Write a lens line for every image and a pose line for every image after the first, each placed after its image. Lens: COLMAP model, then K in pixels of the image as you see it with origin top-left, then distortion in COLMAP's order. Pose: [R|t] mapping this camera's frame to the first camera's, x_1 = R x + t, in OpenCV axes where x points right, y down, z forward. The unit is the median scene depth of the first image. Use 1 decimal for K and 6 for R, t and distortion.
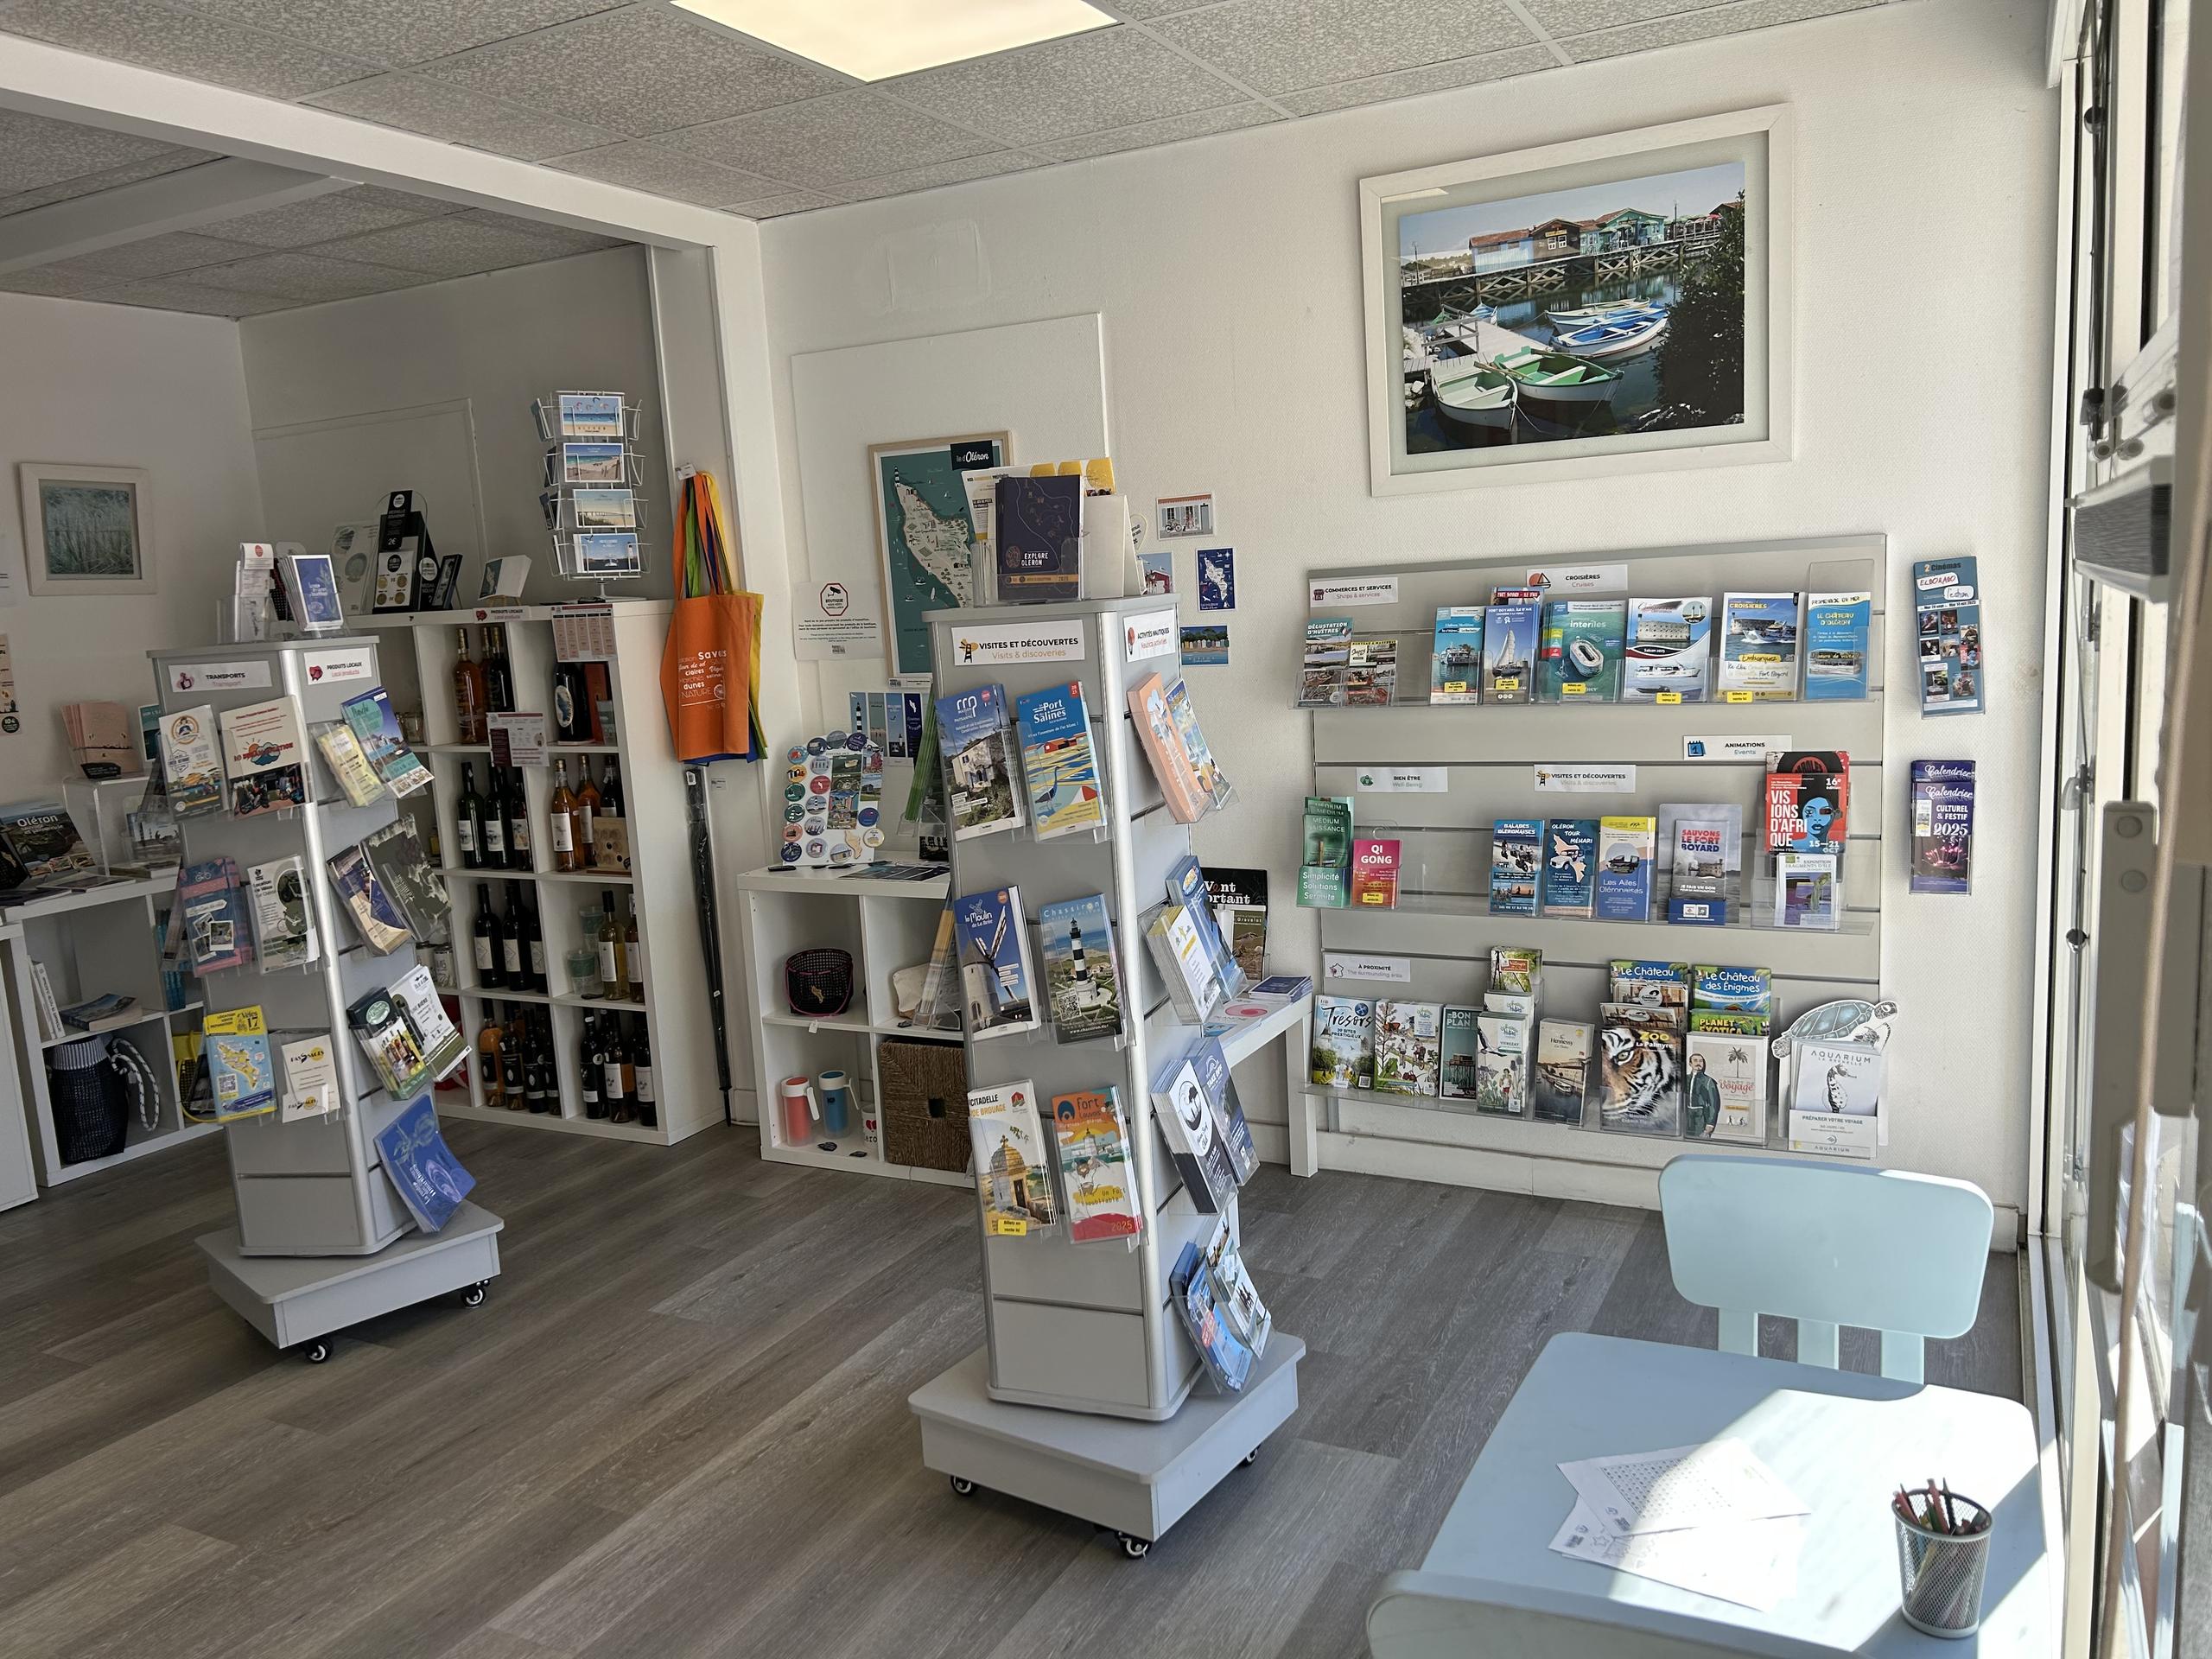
lens RADIAL K [[1651.8, 0, 1094.4], [0, 1651.8, 840.5], [0, 0, 1]] dist [0.060503, -0.071954]
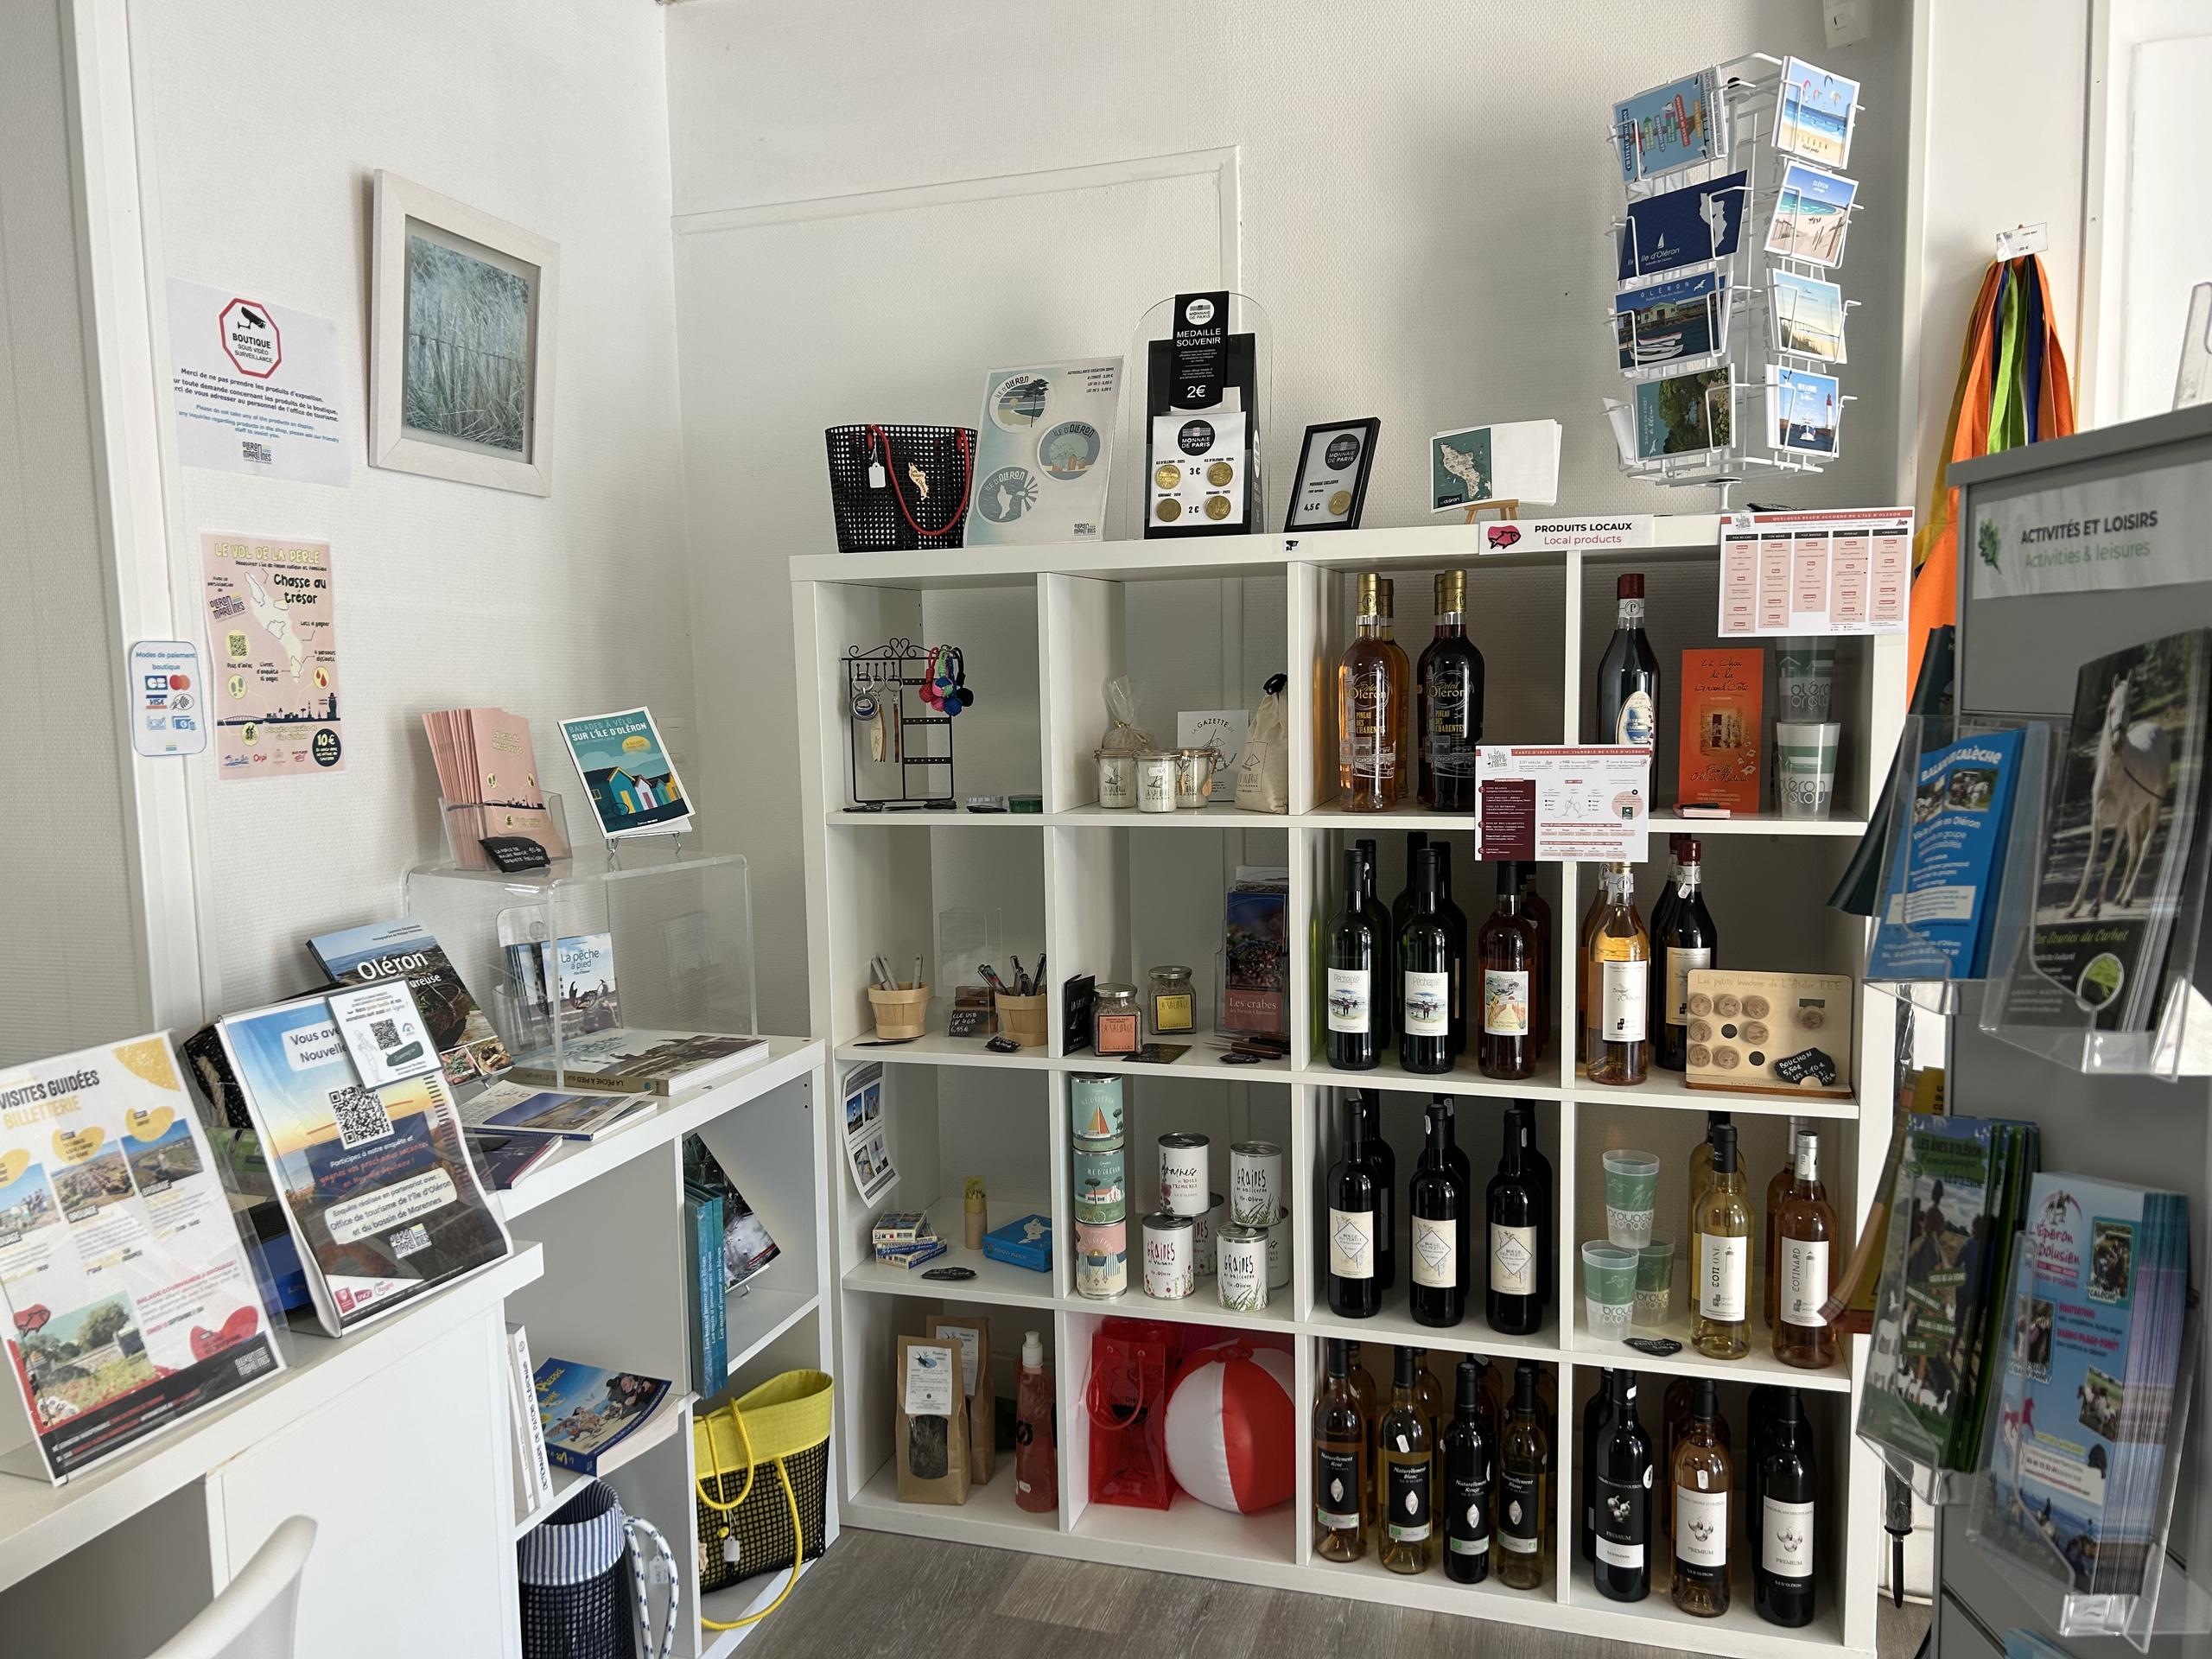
lens RADIAL K [[1652.3, 0, 1106.0], [0, 1652.3, 829.5], [0, 0, 1]] dist [0.026385, -0.001679]
pose [[0.982568, 0.020114, 0.184813, -0.663356], [-0.007854, 0.997733, -0.066831, -0.024796], [-0.185738, 0.064214, 0.980499, 0.670781]]
